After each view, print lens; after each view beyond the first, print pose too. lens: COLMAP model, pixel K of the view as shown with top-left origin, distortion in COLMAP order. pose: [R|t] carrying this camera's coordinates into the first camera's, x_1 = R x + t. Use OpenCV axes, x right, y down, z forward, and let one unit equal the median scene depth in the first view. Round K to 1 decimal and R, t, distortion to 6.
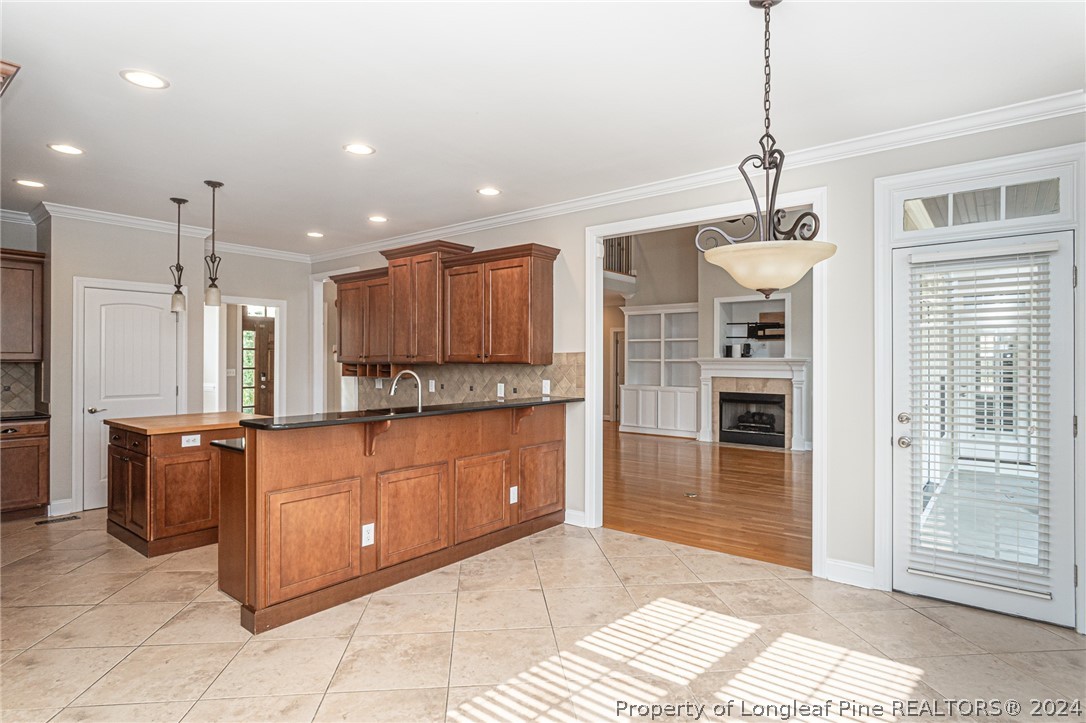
lens RADIAL K [[584.7, 0, 543.0], [0, 584.7, 361.5], [0, 0, 1]] dist [0.000154, -0.000014]
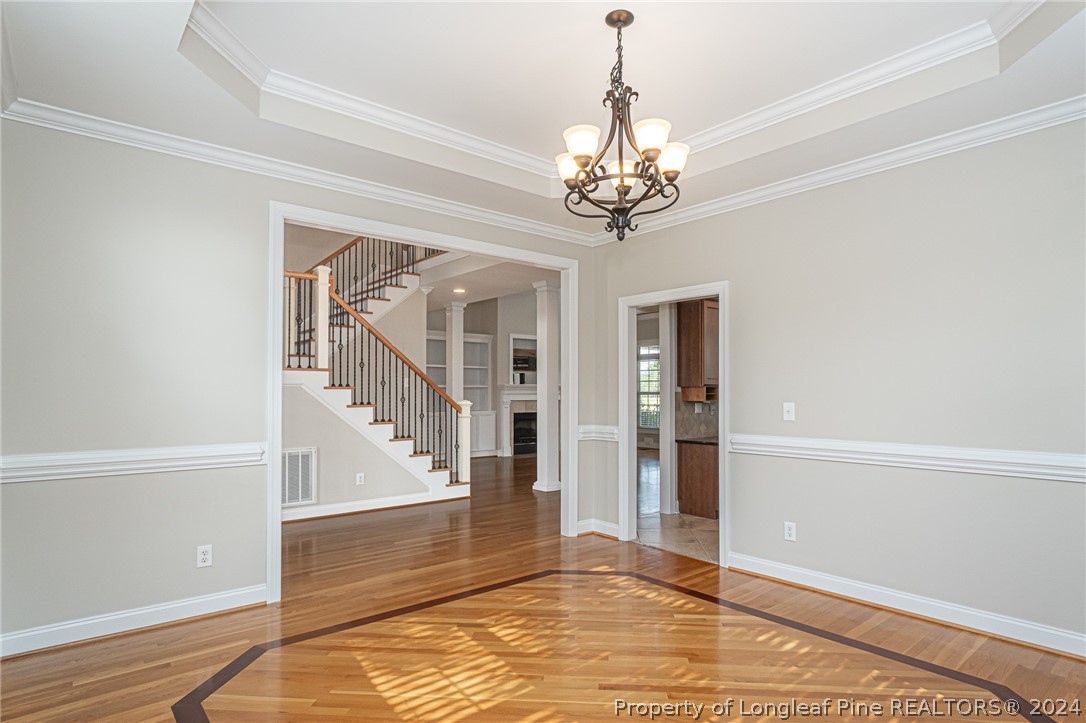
lens RADIAL K [[585.0, 0, 541.2], [0, 585.0, 389.7], [0, 0, 1]] dist [0.000262, 0.000001]
pose [[0.197366, 0.004172, 0.980321, -0.848871], [-0.003612, 0.999987, -0.003529, 0.009003], [-0.980323, -0.002844, 0.197378, 0.720743]]
